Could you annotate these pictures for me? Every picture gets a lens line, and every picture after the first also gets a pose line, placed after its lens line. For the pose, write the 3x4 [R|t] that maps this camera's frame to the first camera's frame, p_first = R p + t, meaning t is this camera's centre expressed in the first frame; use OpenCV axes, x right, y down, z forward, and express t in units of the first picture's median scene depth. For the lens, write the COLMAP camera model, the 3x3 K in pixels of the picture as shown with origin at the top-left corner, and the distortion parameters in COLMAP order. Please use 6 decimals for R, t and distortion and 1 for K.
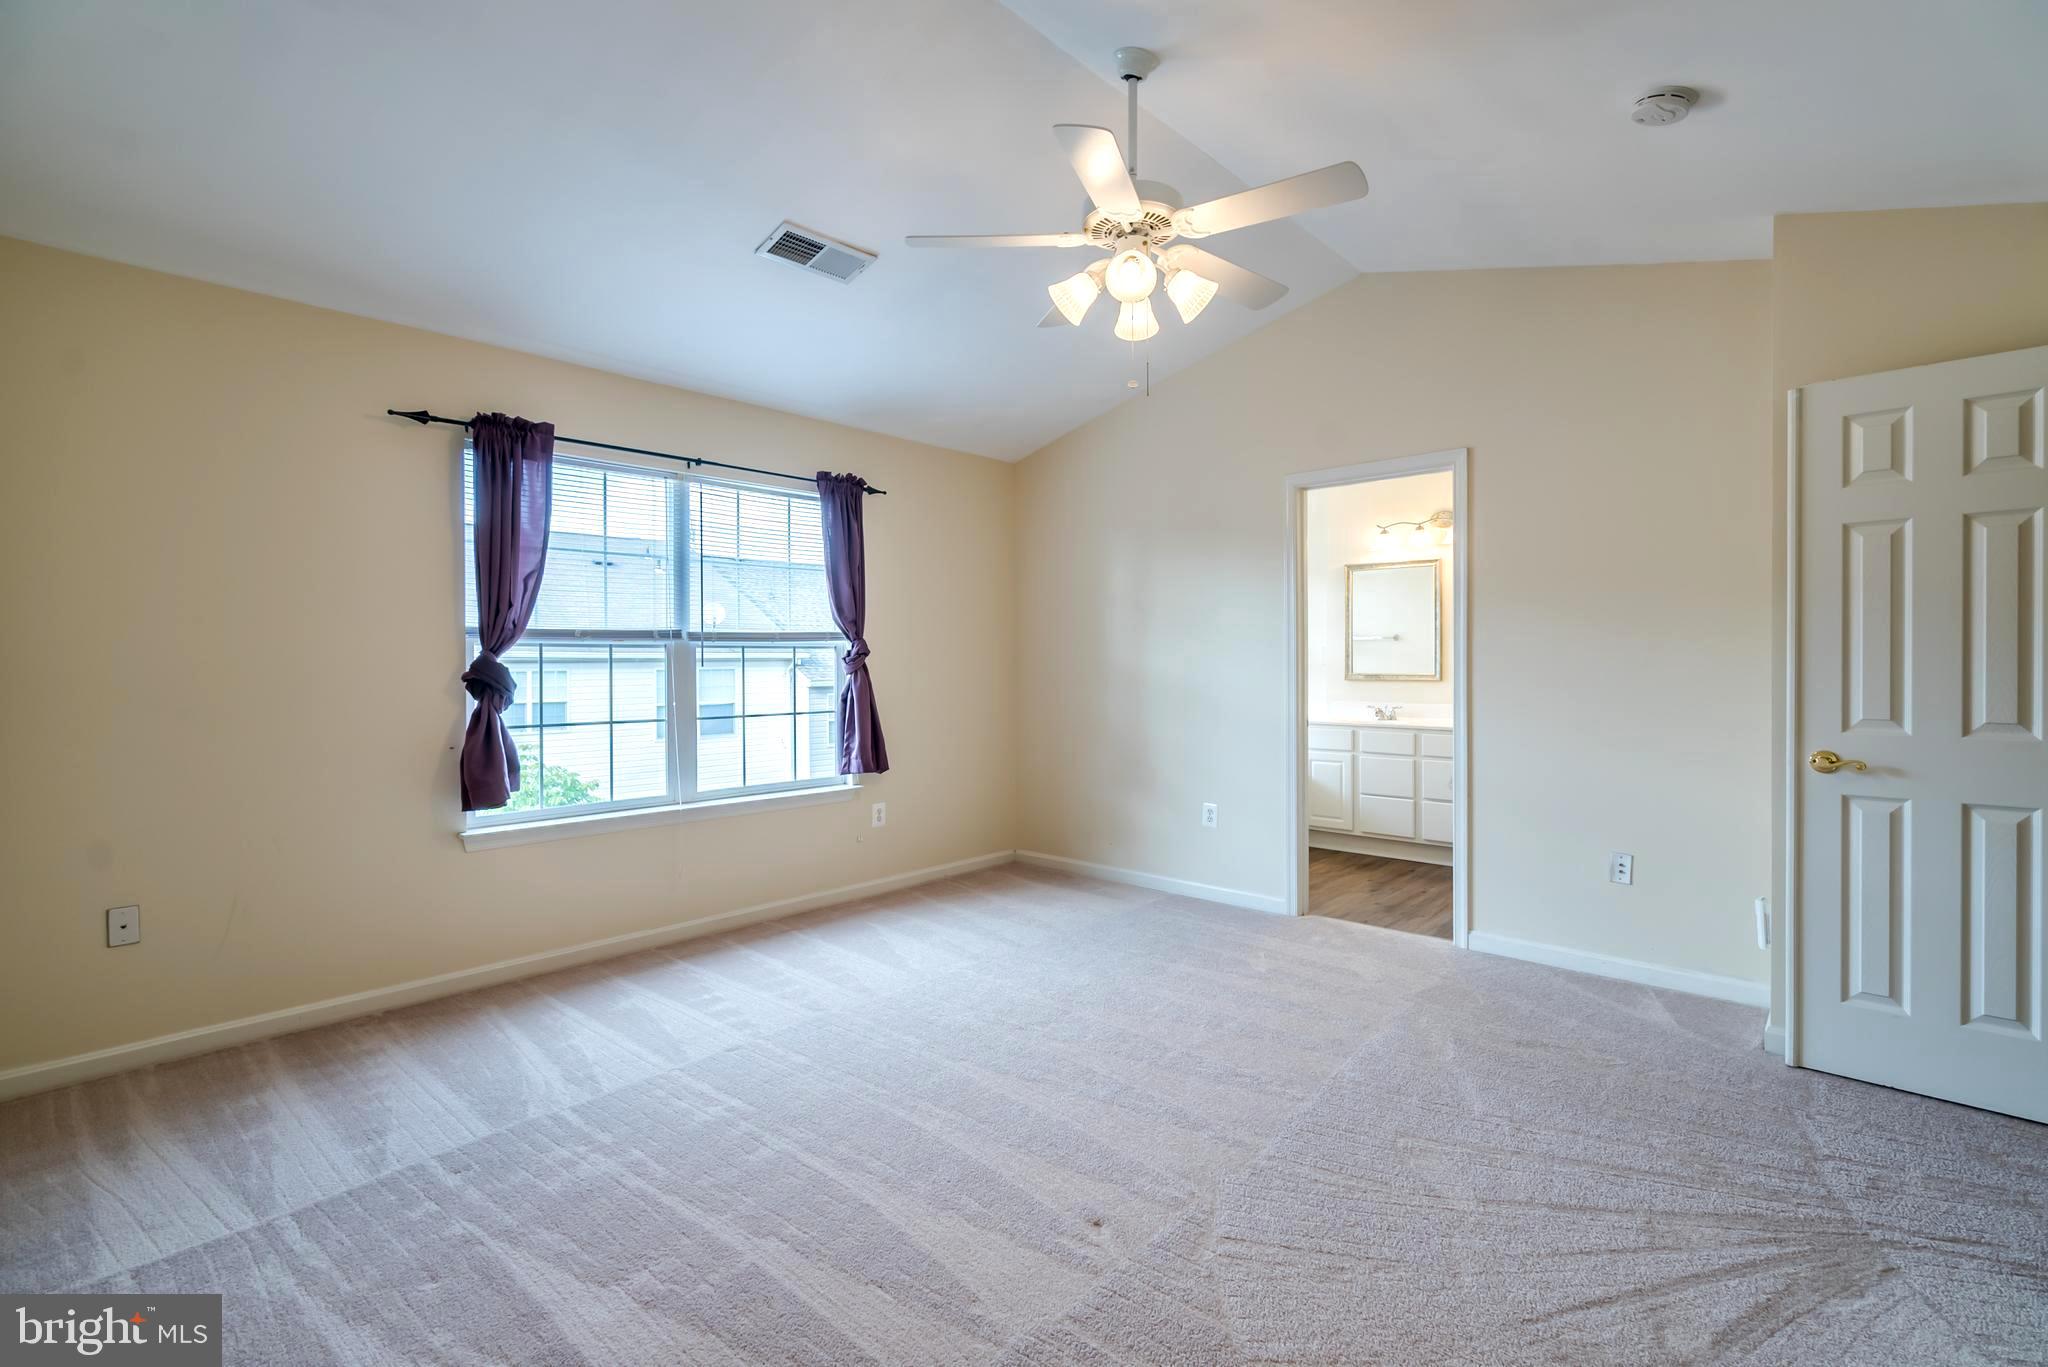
lens RADIAL K [[938.3, 0, 1018.0], [0, 938.3, 671.5], [0, 0, 1]] dist [-0.004867, -0.000239]
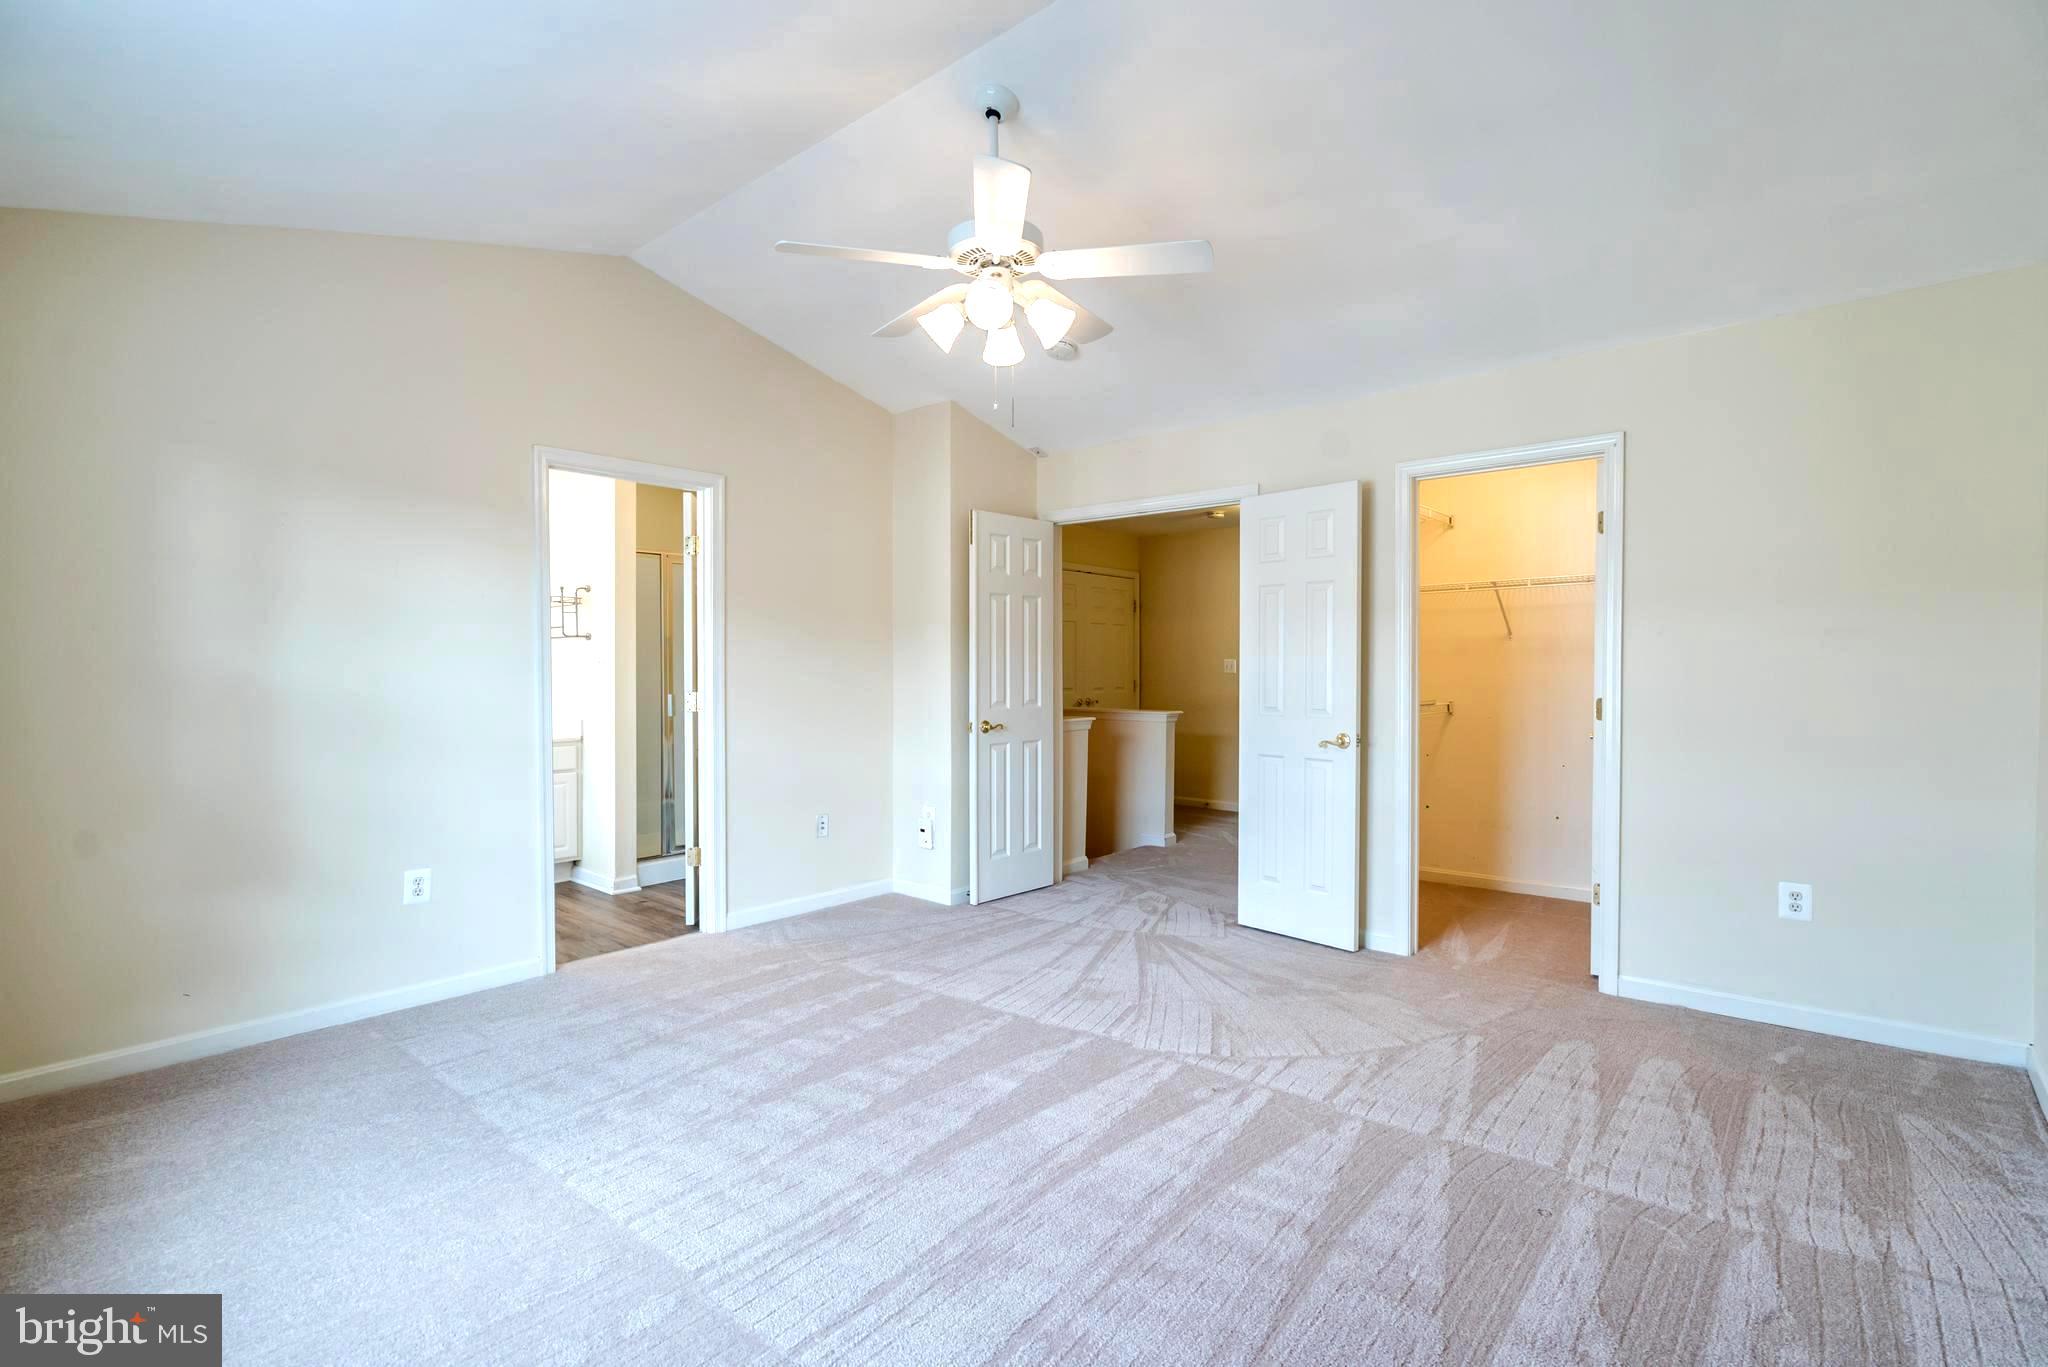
lens RADIAL K [[938.3, 0, 1031.8], [0, 938.3, 680.1], [0, 0, 1]] dist [-0.004867, -0.000239]
pose [[-0.036380, -0.005327, 0.999324, -0.588124], [0.017117, 0.999836, 0.005953, -0.000103], [-0.999191, 0.017322, -0.036283, 0.623060]]
